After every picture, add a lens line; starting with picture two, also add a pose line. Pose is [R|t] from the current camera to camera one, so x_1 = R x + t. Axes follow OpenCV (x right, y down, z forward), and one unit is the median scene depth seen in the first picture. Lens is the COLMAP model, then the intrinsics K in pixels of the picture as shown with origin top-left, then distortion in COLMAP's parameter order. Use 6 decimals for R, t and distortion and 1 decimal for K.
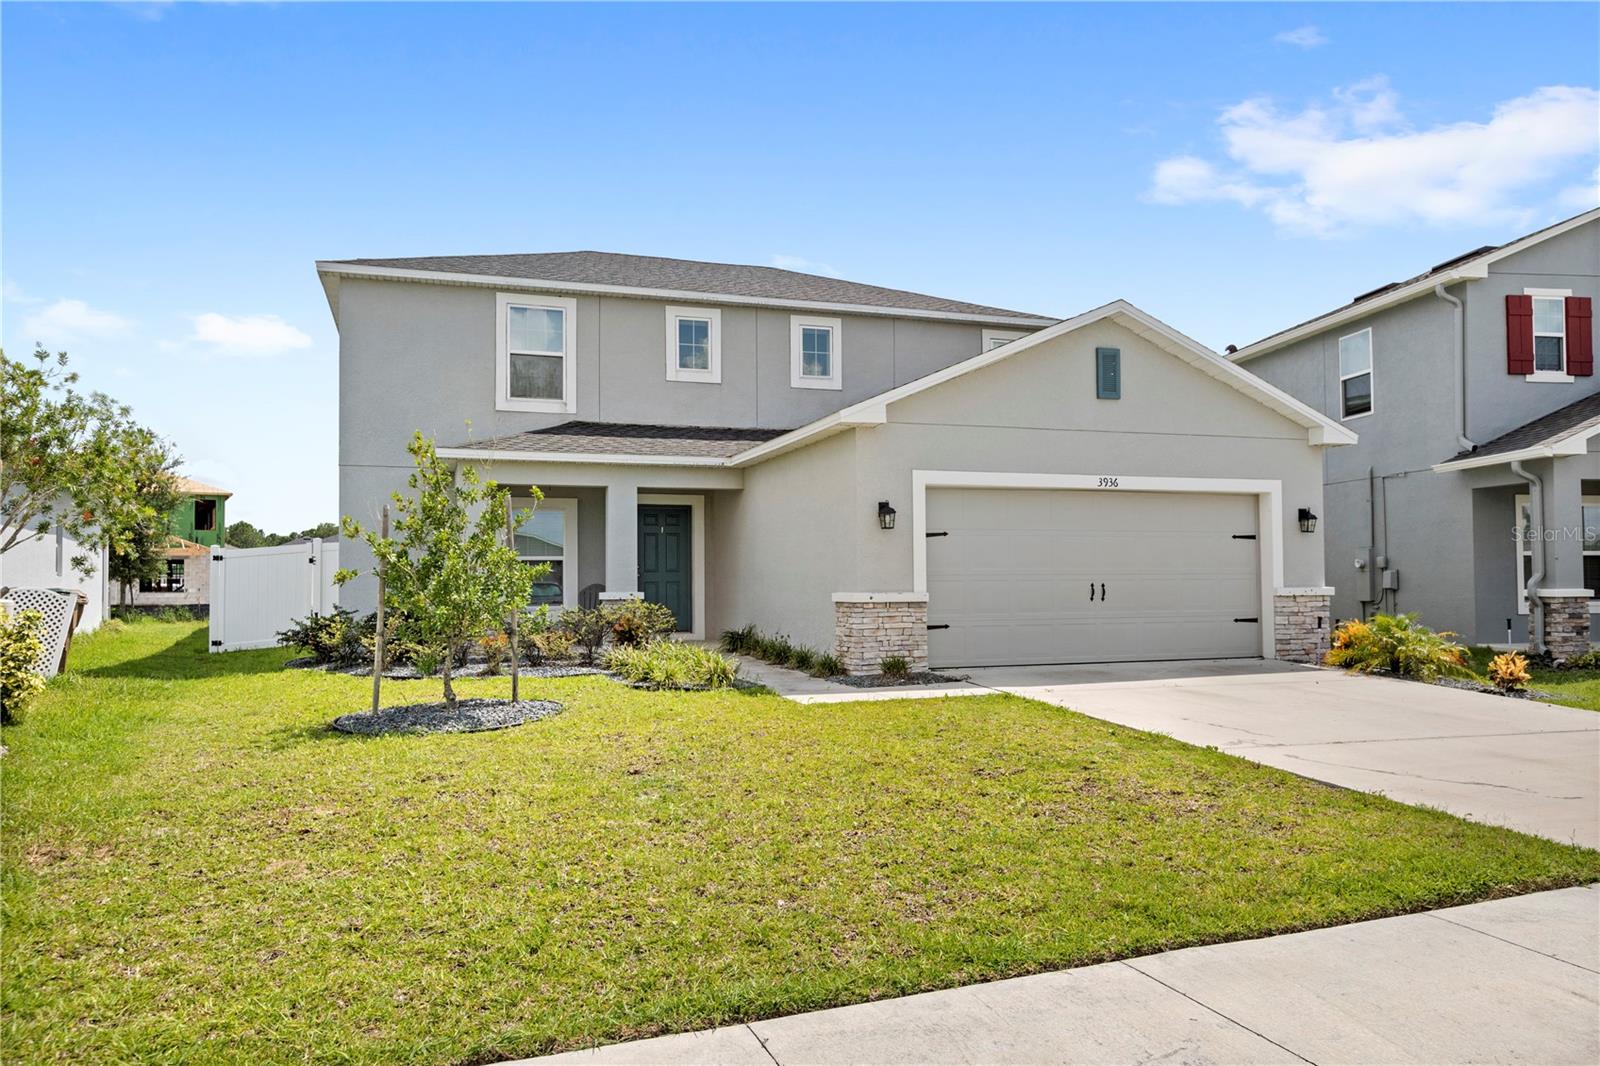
lens RADIAL K [[1081.4, 0, 800.0], [0, 1081.4, 533.0], [0, 0, 1]] dist [0.000299, -0.001713]
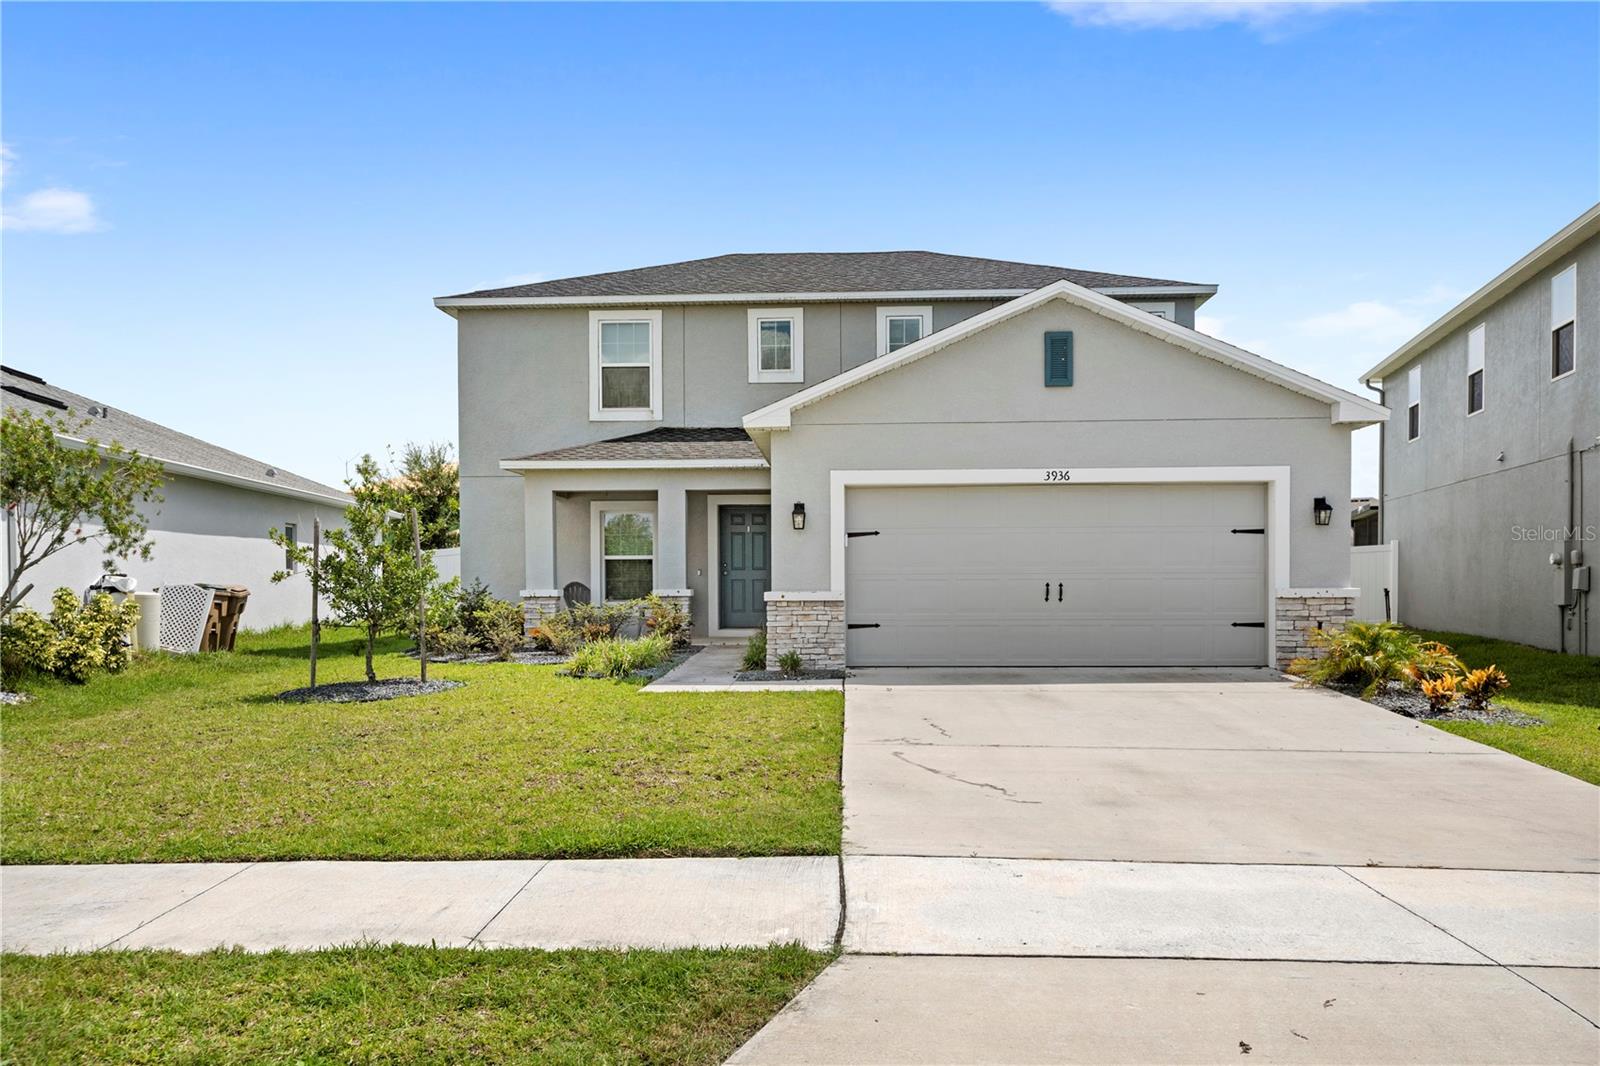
lens RADIAL K [[1173.8, 0, 796.3], [0, 1173.8, 571.3], [0, 0, 1]] dist [-0.005808, 0.001241]
pose [[0.934504, -0.000501, -0.355952, 0.359786], [0.014574, 0.999214, 0.036858, -0.003864], [0.355654, -0.039632, 0.933777, -0.030416]]
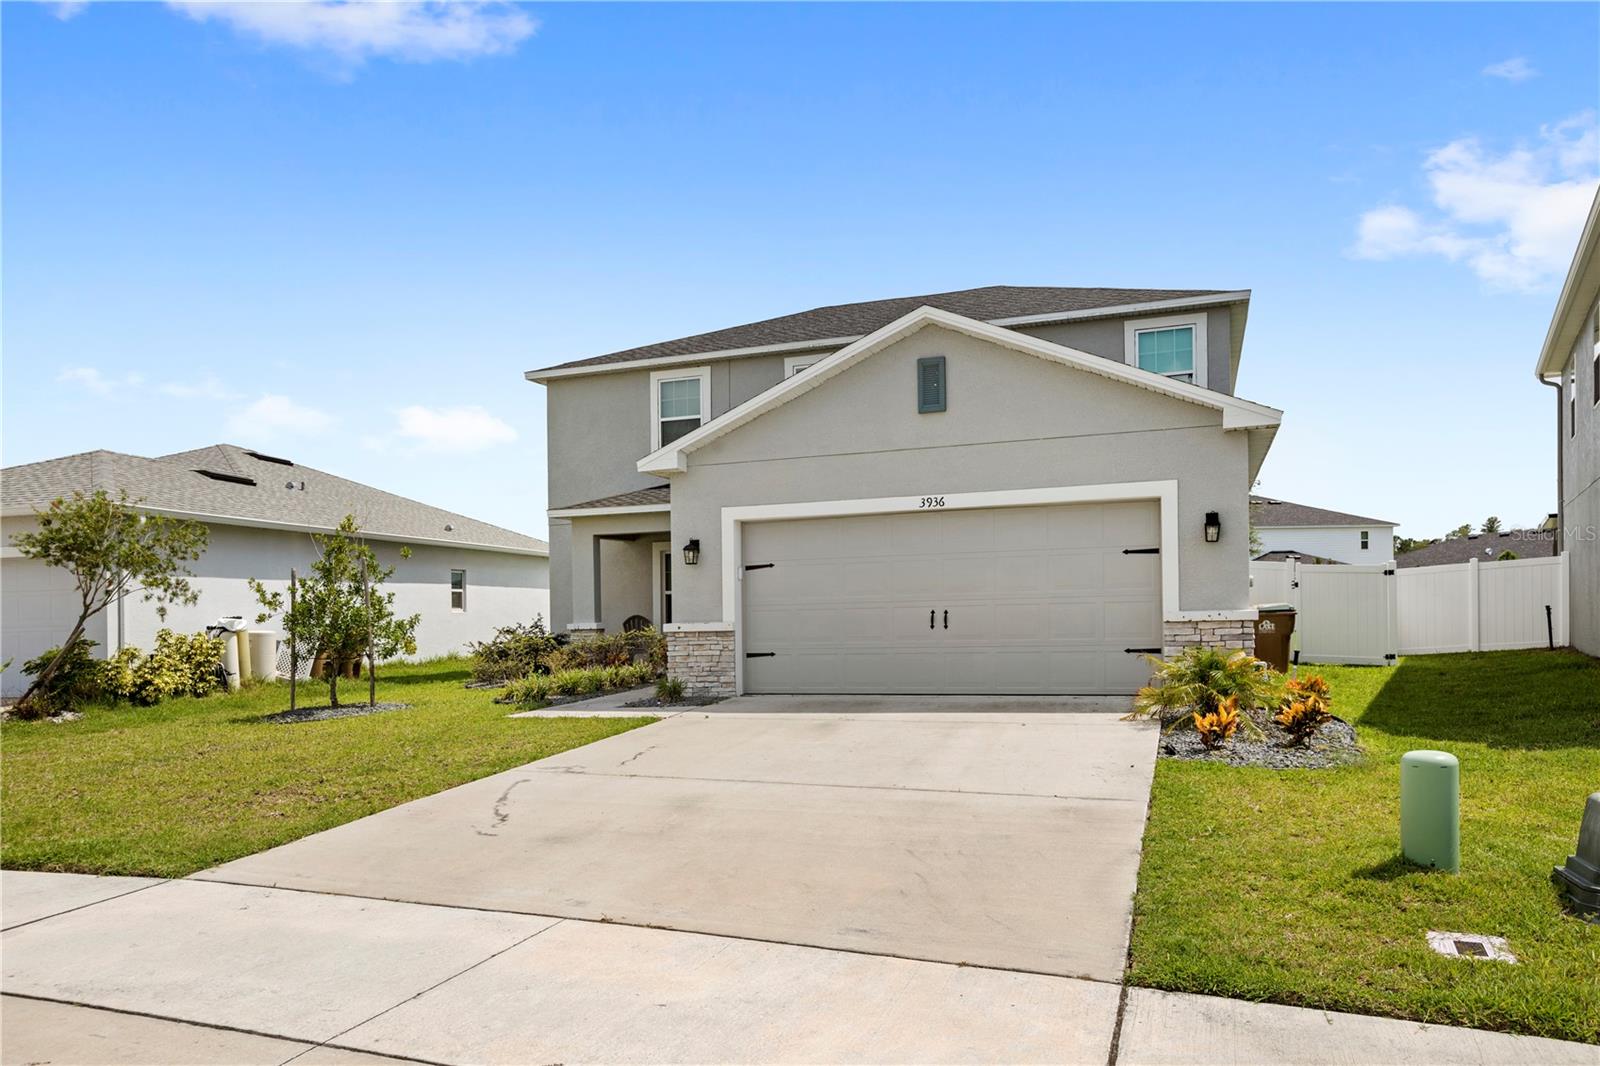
lens RADIAL K [[1071.4, 0, 796.6], [0, 1071.4, 596.3], [0, 0, 1]] dist [-0.002543, -0.003246]
pose [[0.792615, -0.022019, -0.609325, 0.622363], [0.046160, 0.998647, 0.023958, 0.005473], [0.607973, -0.047116, 0.792559, 0.158371]]
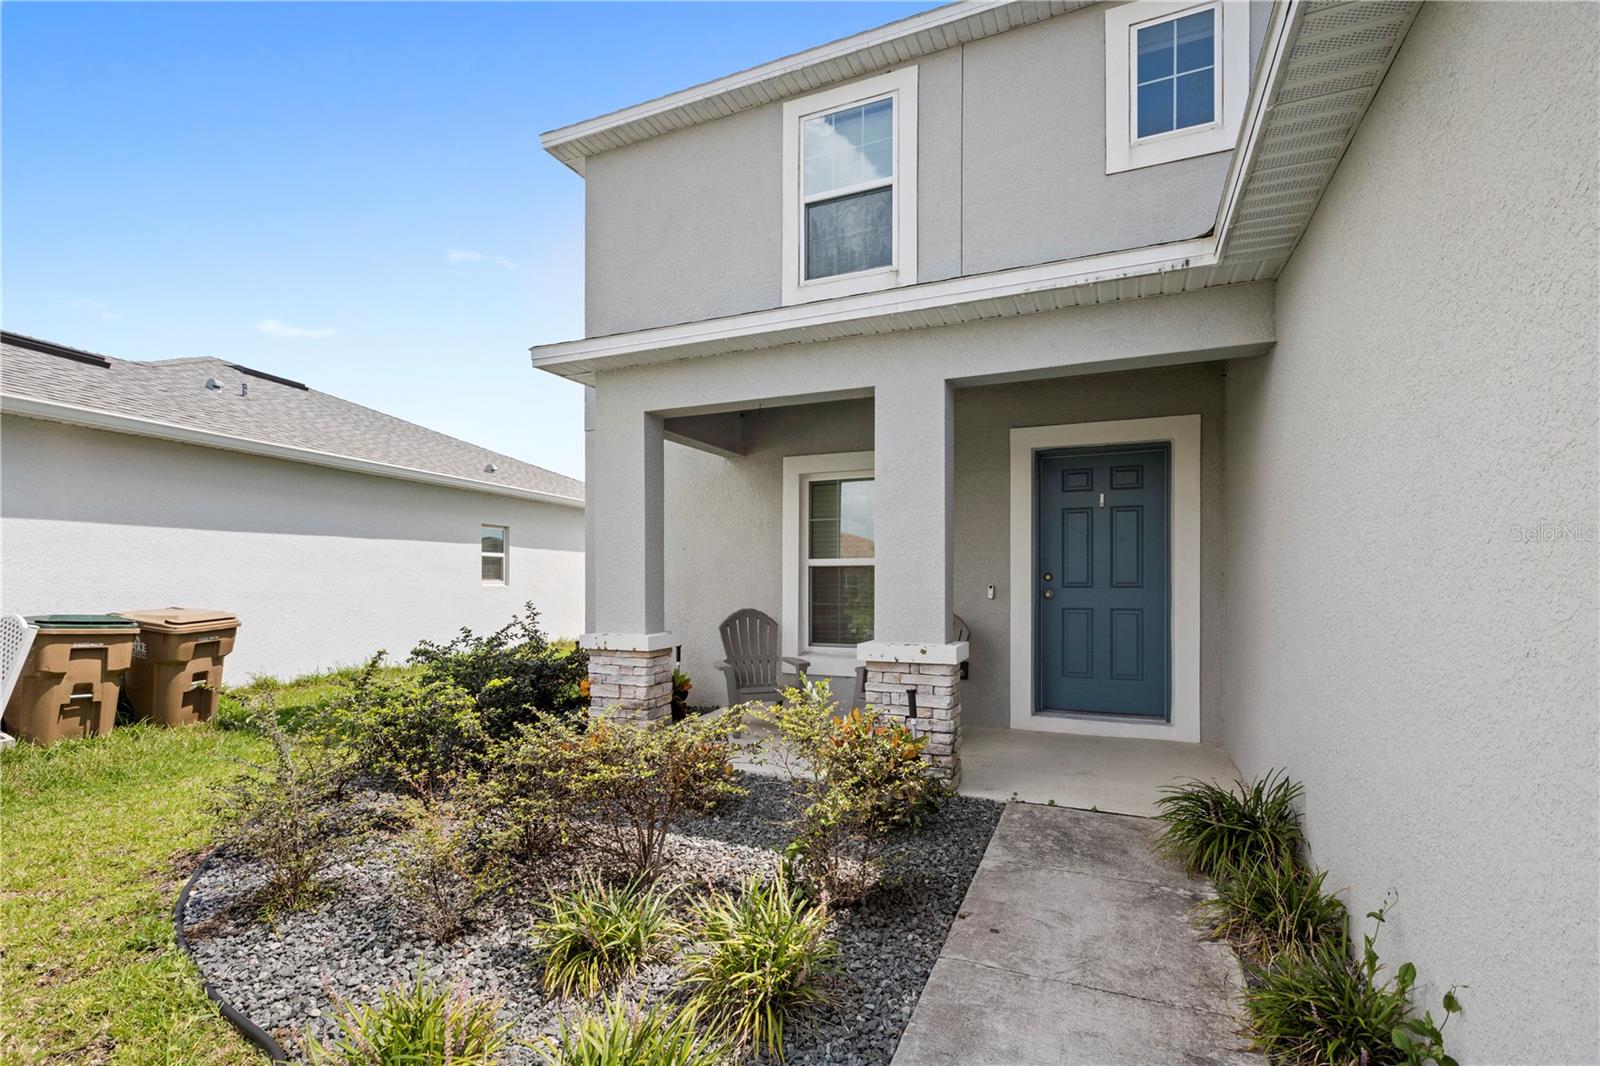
lens RADIAL K [[745.4, 0, 799.6], [0, 745.4, 581.6], [0, 0, 1]] dist [0.025619, 0.000183]
pose [[0.746214, 0.002198, -0.665703, -0.007191], [0.029089, 0.998932, 0.035905, 0.020397], [0.665071, -0.046157, 0.745353, 0.763057]]
